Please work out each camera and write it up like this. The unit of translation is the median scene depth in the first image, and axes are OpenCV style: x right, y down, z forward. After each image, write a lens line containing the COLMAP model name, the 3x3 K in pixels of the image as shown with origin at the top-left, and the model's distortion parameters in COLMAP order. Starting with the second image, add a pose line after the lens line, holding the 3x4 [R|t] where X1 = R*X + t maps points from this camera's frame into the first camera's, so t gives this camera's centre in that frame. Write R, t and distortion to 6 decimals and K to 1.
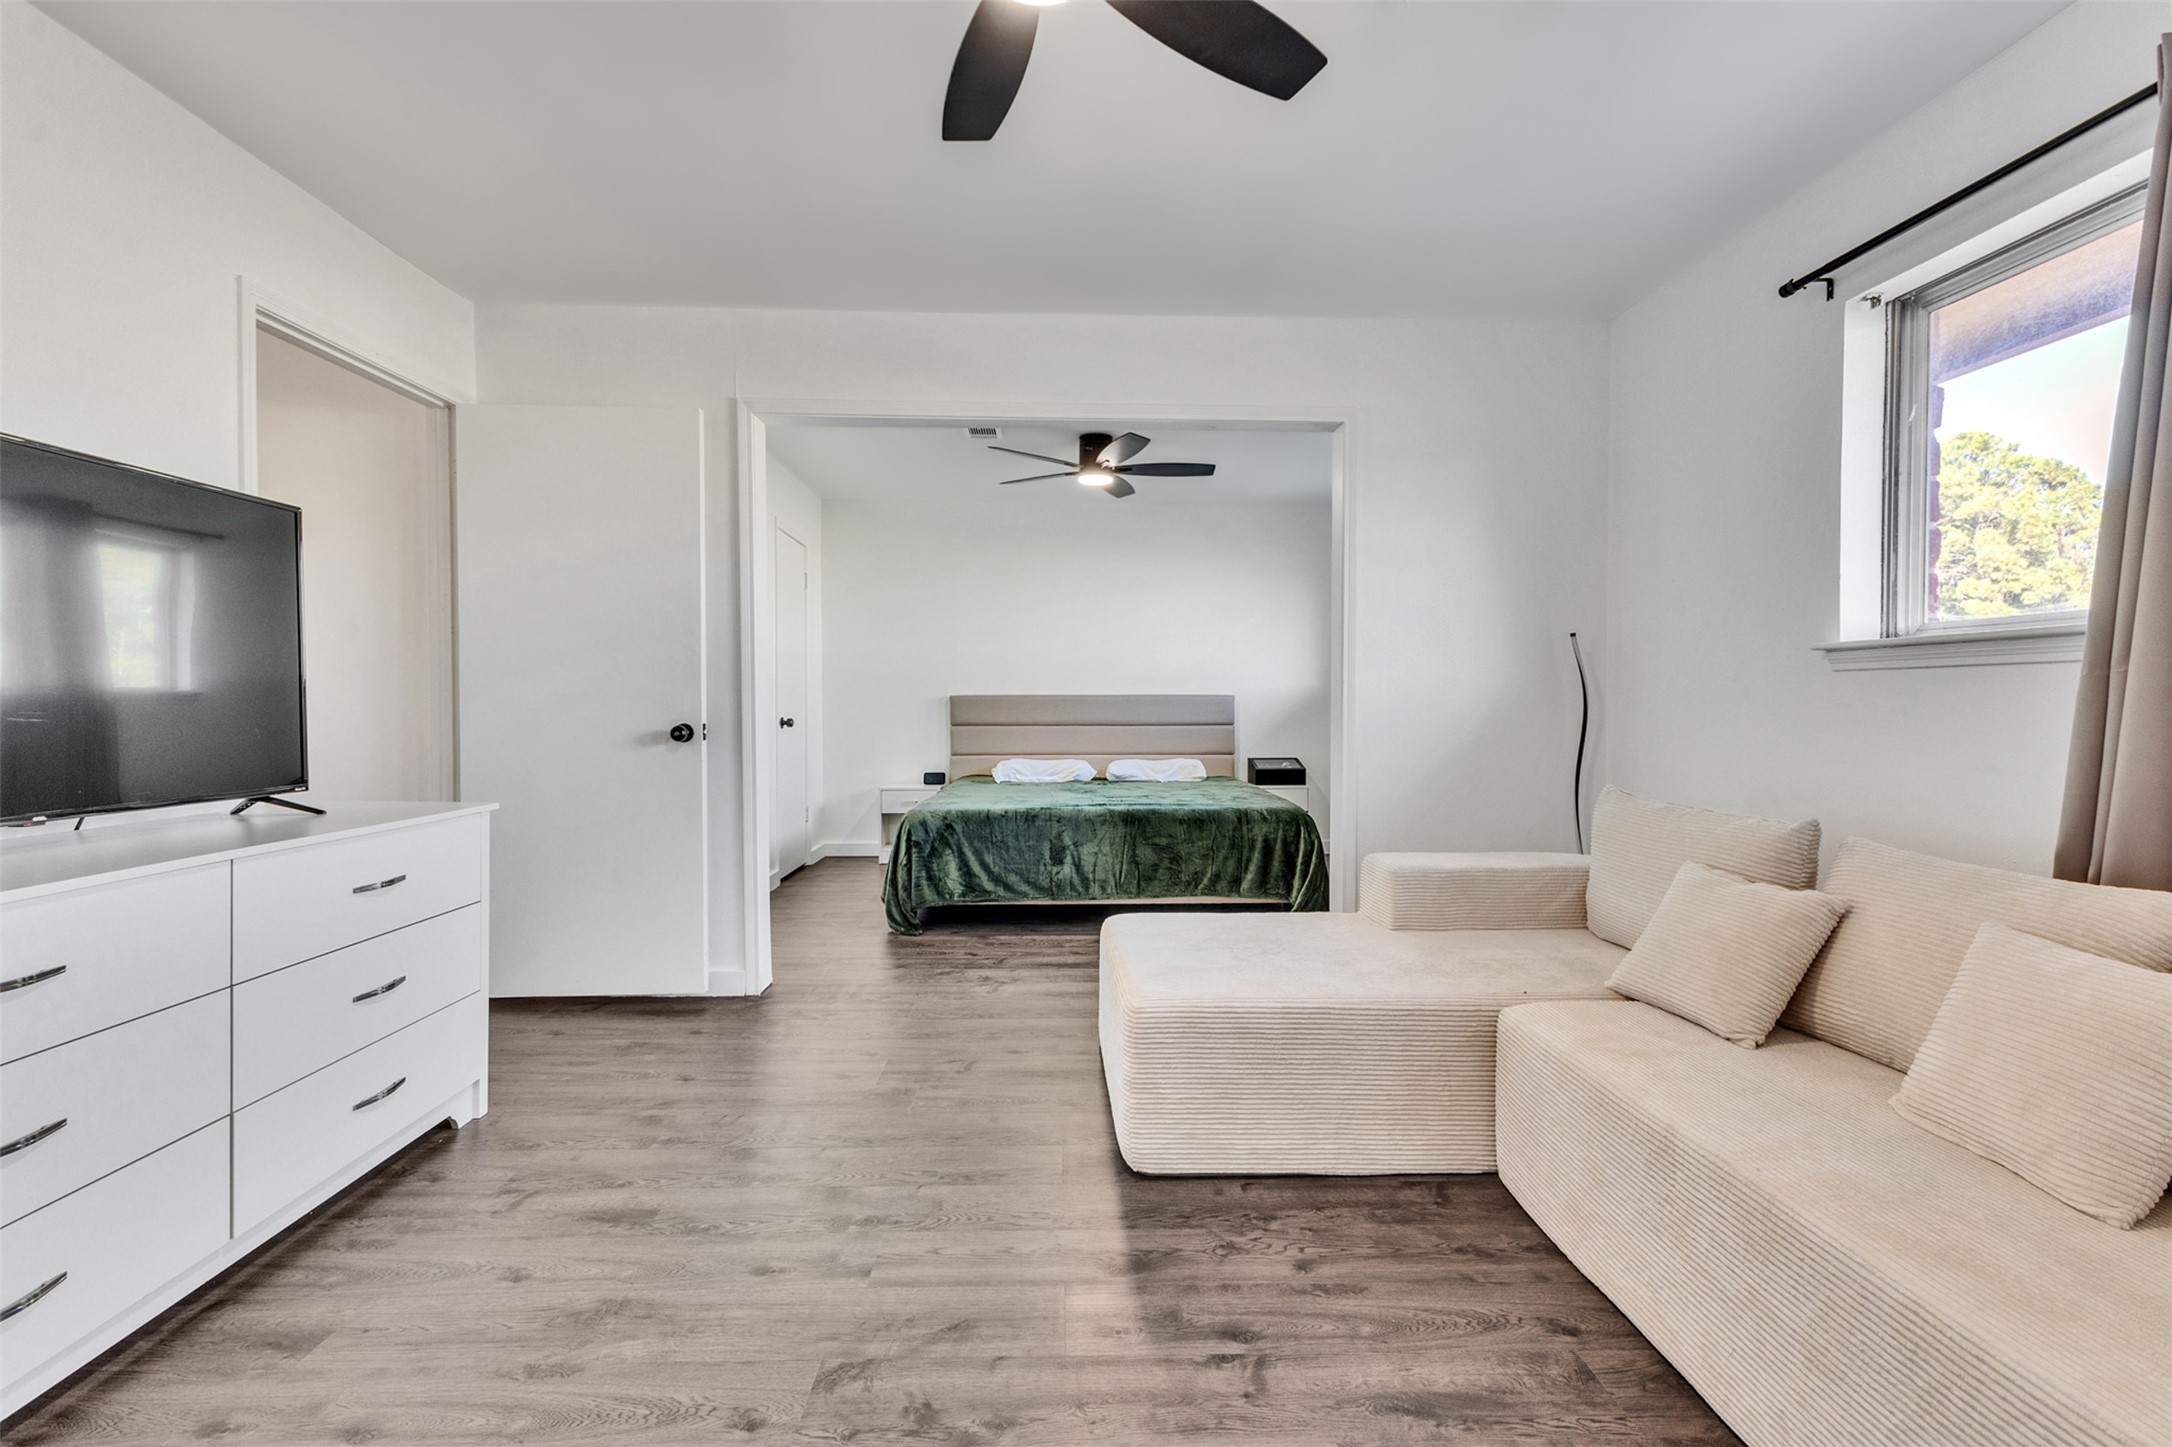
lens RADIAL K [[928.6, 0, 1095.4], [0, 928.6, 728.7], [0, 0, 1]] dist [0.011869, -0.004886]
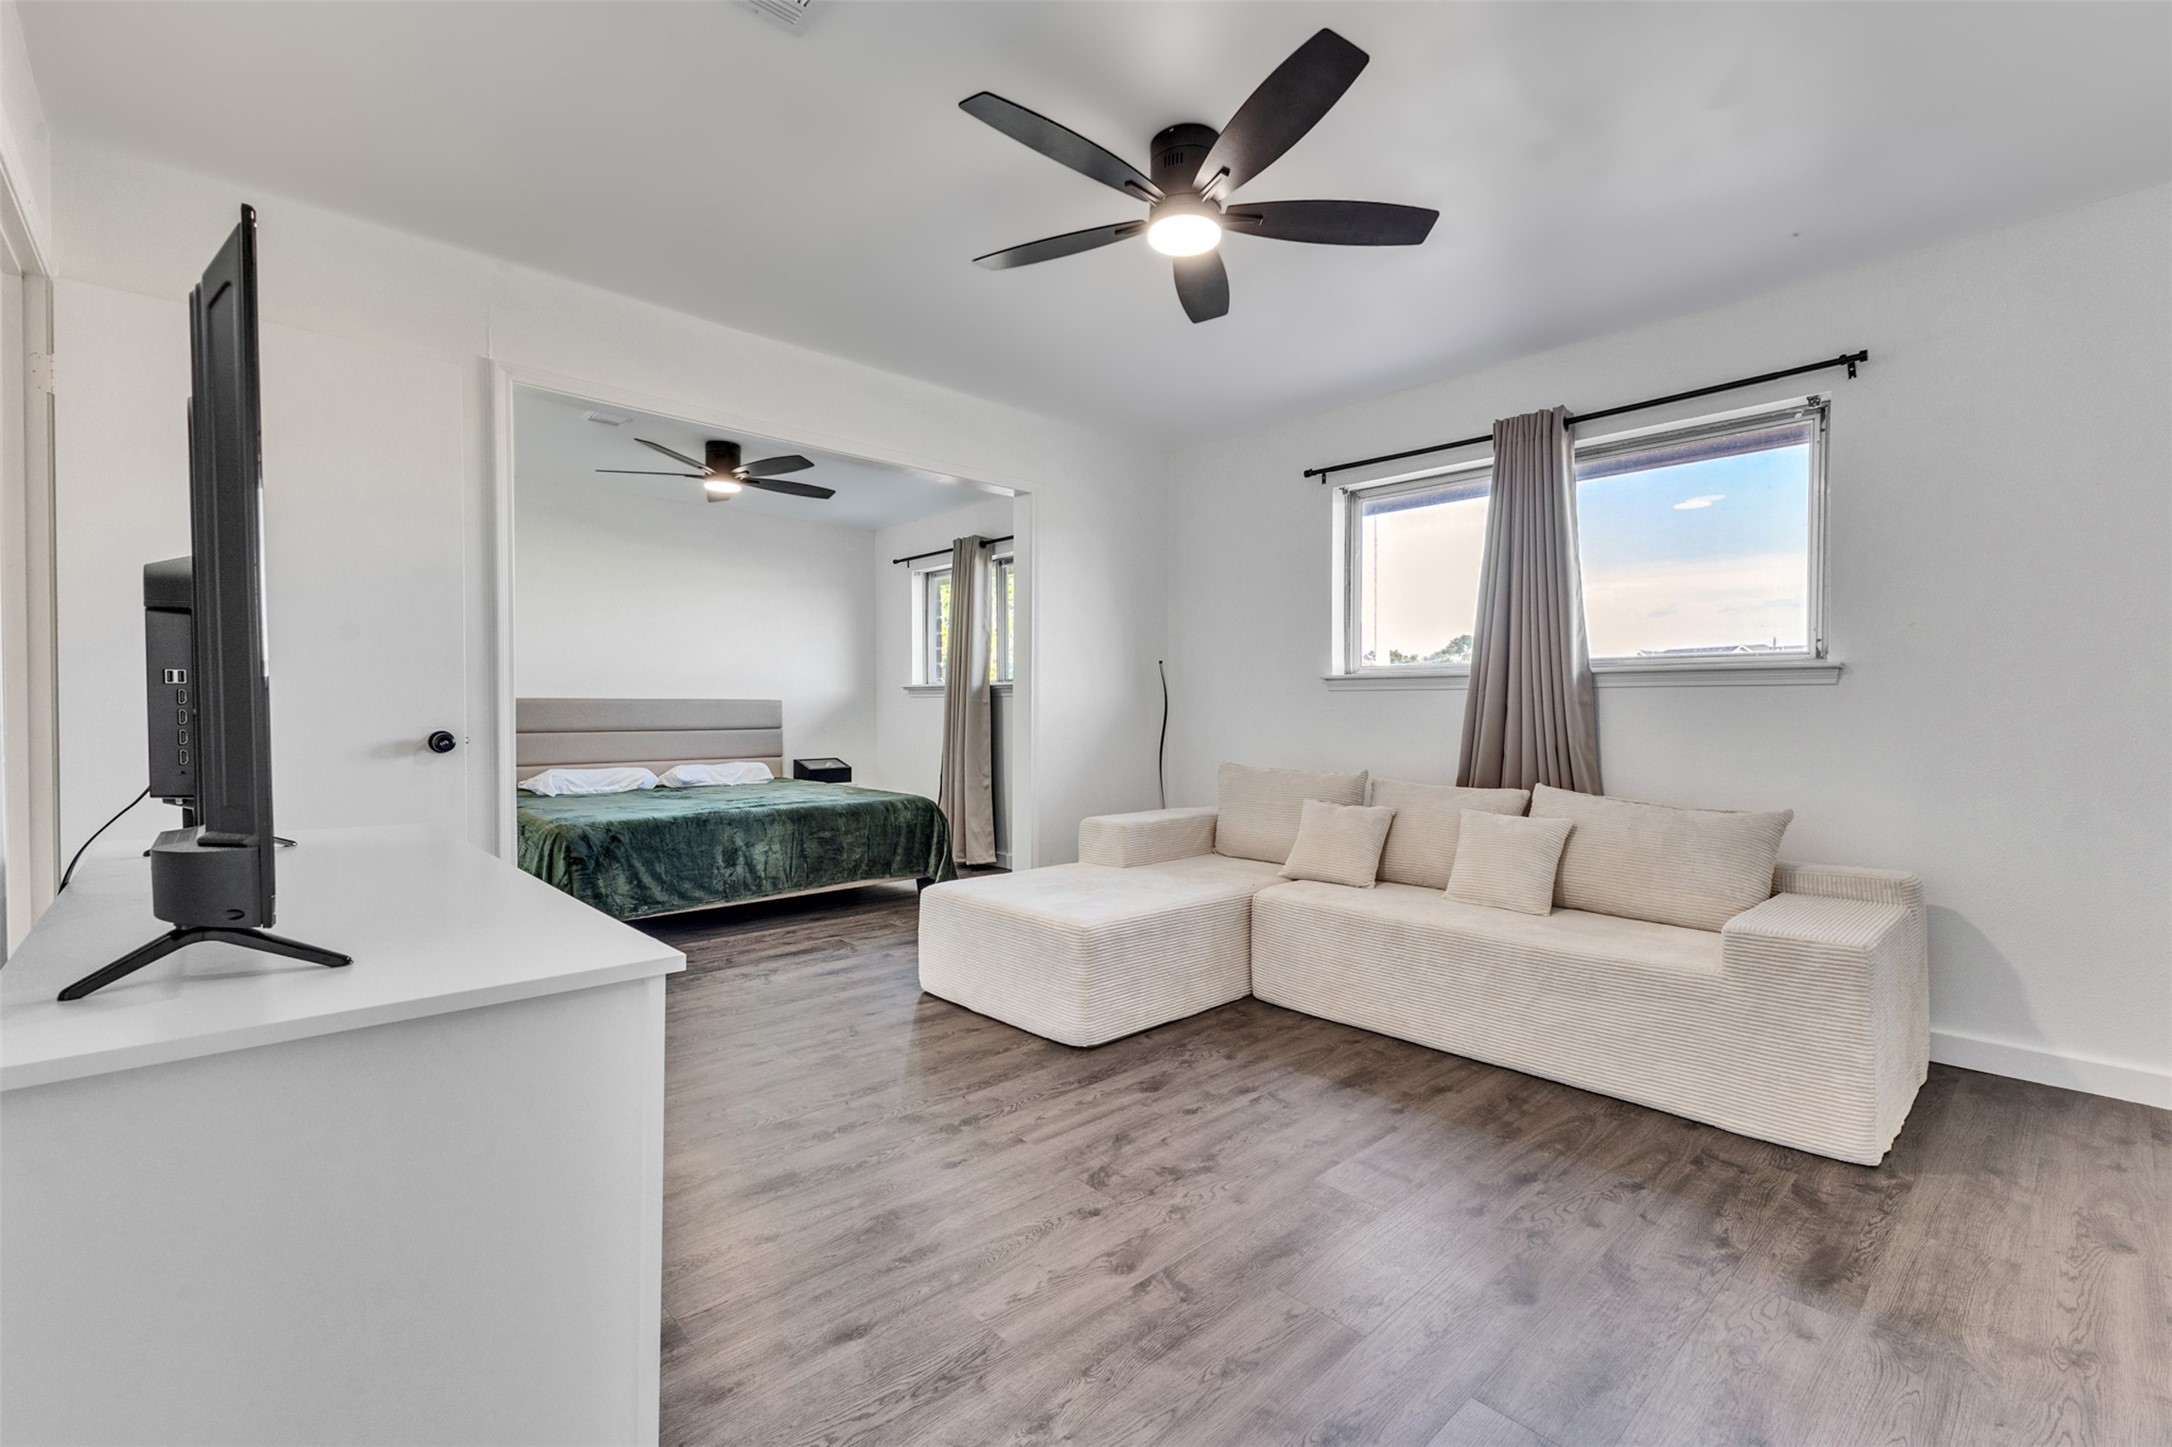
lens RADIAL K [[928.6, 0, 1092.4], [0, 928.6, 715.7], [0, 0, 1]] dist [0.011869, -0.004886]
pose [[0.752278, -0.003095, 0.658838, -0.867909], [0.015303, 0.999801, -0.012777, 0.001497], [-0.658668, 0.019695, 0.752176, -0.057229]]
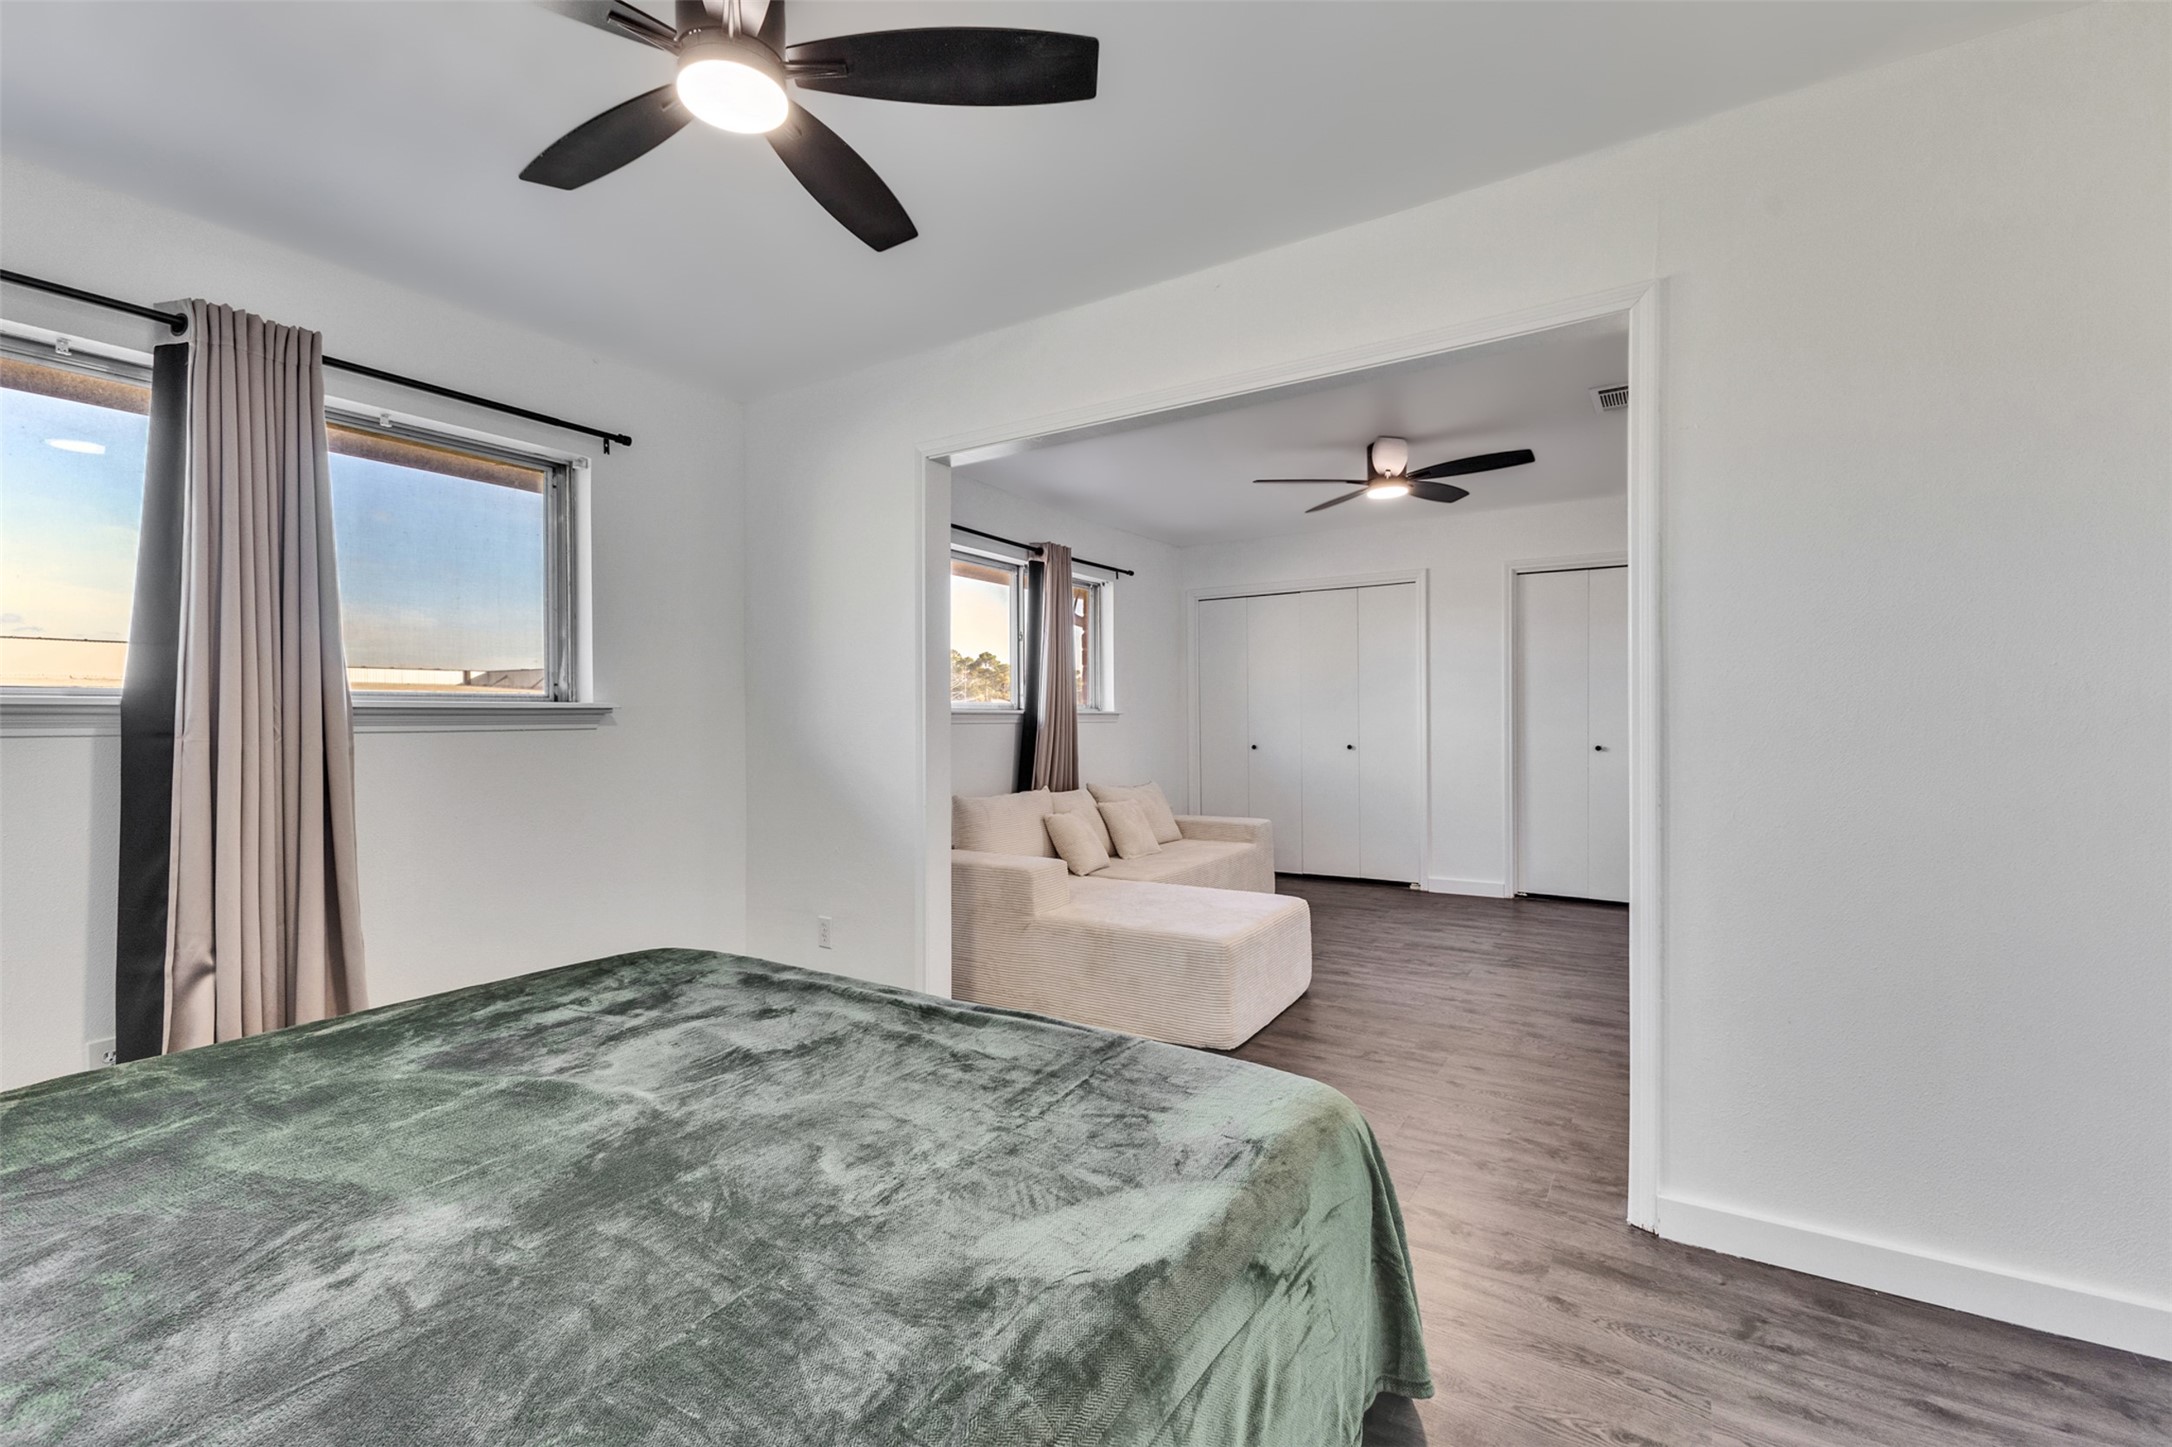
lens RADIAL K [[928.6, 0, 1124.6], [0, 928.6, 716.3], [0, 0, 1]] dist [0.011869, -0.004886]
pose [[-0.847227, 0.002066, 0.531228, -0.660672], [0.015934, 0.999641, 0.021524, -0.127873], [-0.530993, 0.026700, -0.846956, 2.829892]]
